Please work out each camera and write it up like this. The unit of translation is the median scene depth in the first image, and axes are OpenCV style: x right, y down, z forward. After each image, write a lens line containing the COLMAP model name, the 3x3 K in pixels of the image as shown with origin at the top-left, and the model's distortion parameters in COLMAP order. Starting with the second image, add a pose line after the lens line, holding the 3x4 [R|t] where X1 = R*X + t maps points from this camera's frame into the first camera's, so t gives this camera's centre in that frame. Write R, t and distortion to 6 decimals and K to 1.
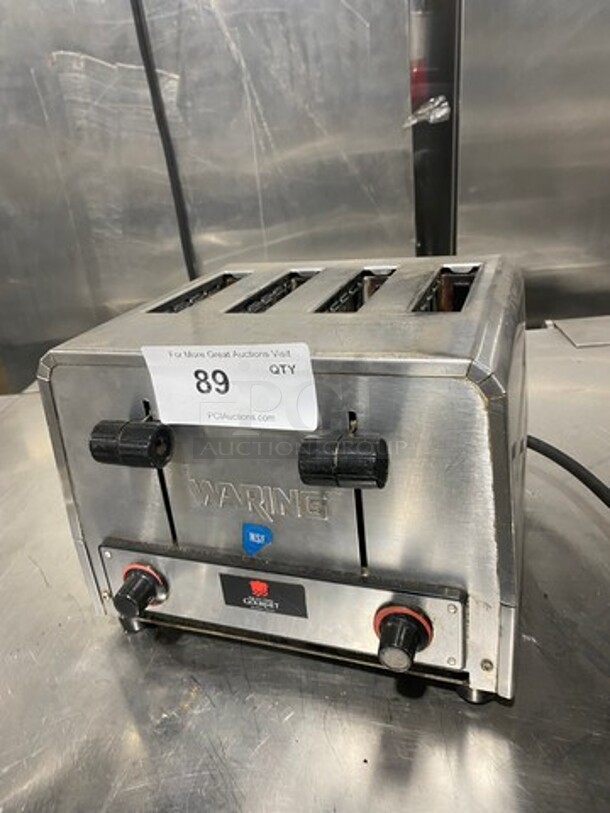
lens RADIAL K [[603.1, 0, 305.0], [0, 603.1, 406.5], [0, 0, 1]] dist [0.002487, -0.037025]
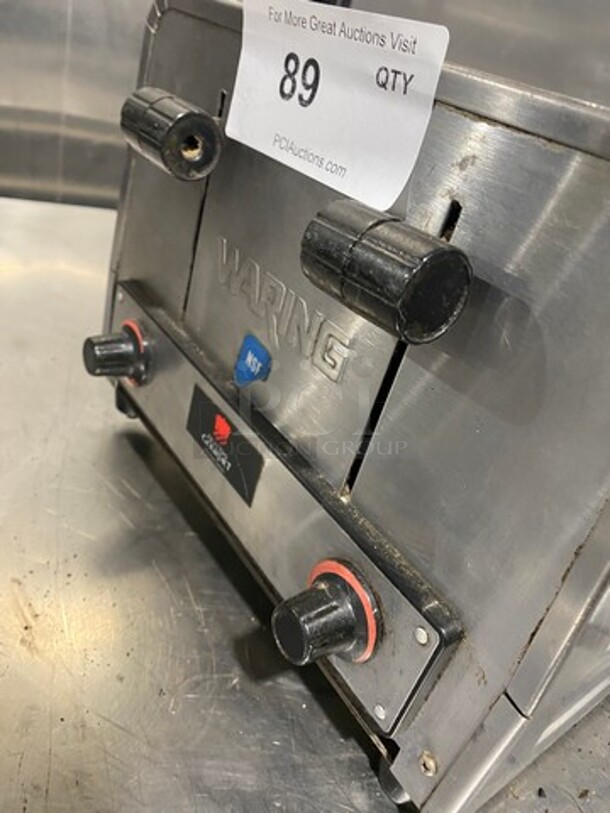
lens RADIAL K [[603.1, 0, 305.0], [0, 603.1, 406.5], [0, 0, 1]] dist [0.002487, -0.037025]
pose [[0.774128, 0.553014, -0.308060, 0.245415], [-0.518940, 0.833091, 0.191472, 0.128354], [0.362528, 0.011641, 0.931900, 0.511039]]
